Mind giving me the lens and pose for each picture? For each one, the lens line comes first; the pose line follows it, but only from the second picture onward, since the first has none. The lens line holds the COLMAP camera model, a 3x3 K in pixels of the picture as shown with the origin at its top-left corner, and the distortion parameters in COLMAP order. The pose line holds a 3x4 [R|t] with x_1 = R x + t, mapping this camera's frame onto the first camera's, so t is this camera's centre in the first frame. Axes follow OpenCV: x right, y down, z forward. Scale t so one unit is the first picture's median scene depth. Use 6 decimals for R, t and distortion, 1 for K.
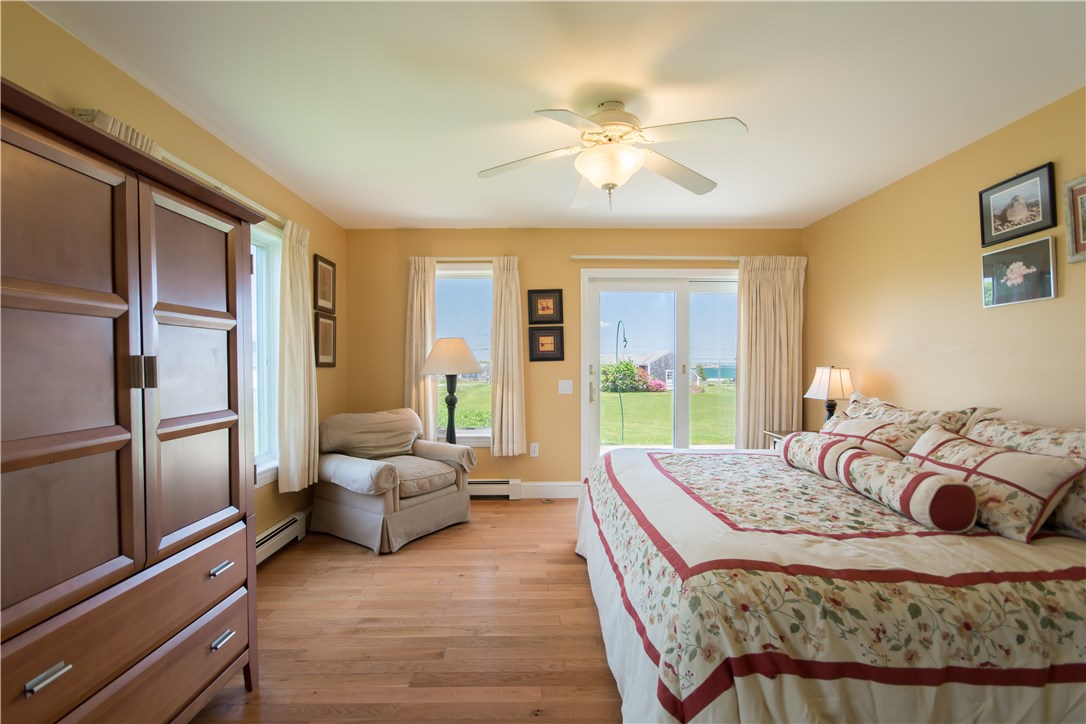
lens RADIAL K [[484.0, 0, 538.1], [0, 484.0, 369.3], [0, 0, 1]] dist [0.002244, -0.010066]
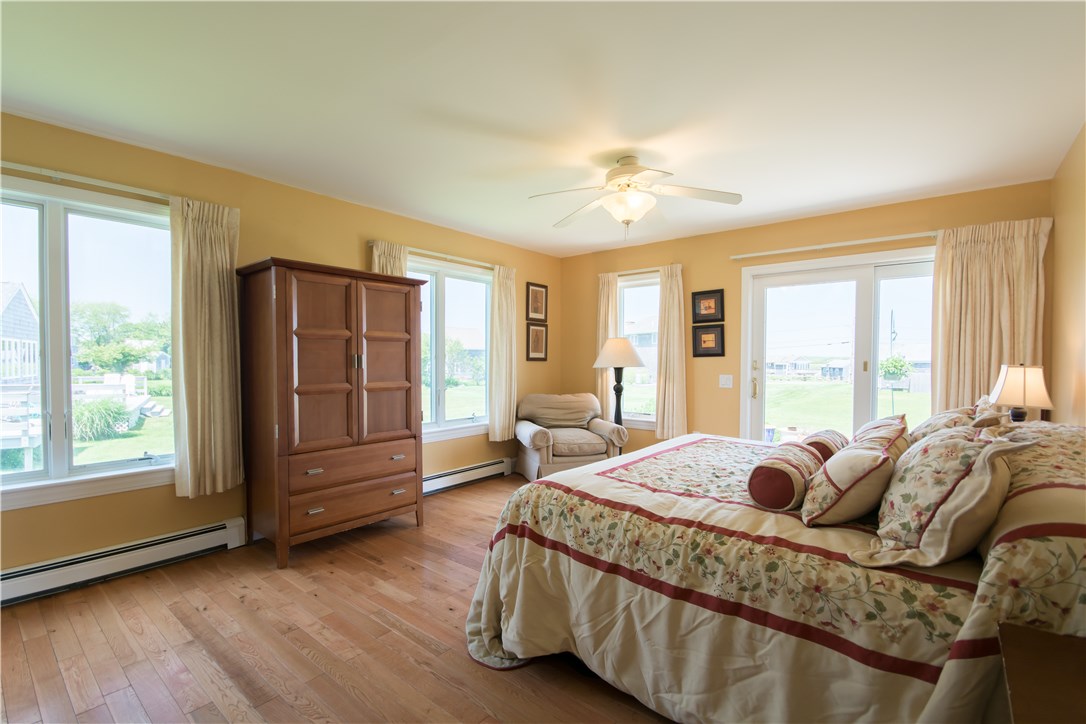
lens RADIAL K [[485.7, 0, 533.7], [0, 485.7, 371.3], [0, 0, 1]] dist [-0.001342, -0.000350]
pose [[0.767177, 0.020624, -0.641104, 0.486544], [-0.011353, 0.999763, 0.018577, -0.000431], [0.641336, -0.006973, 0.767229, -0.095416]]
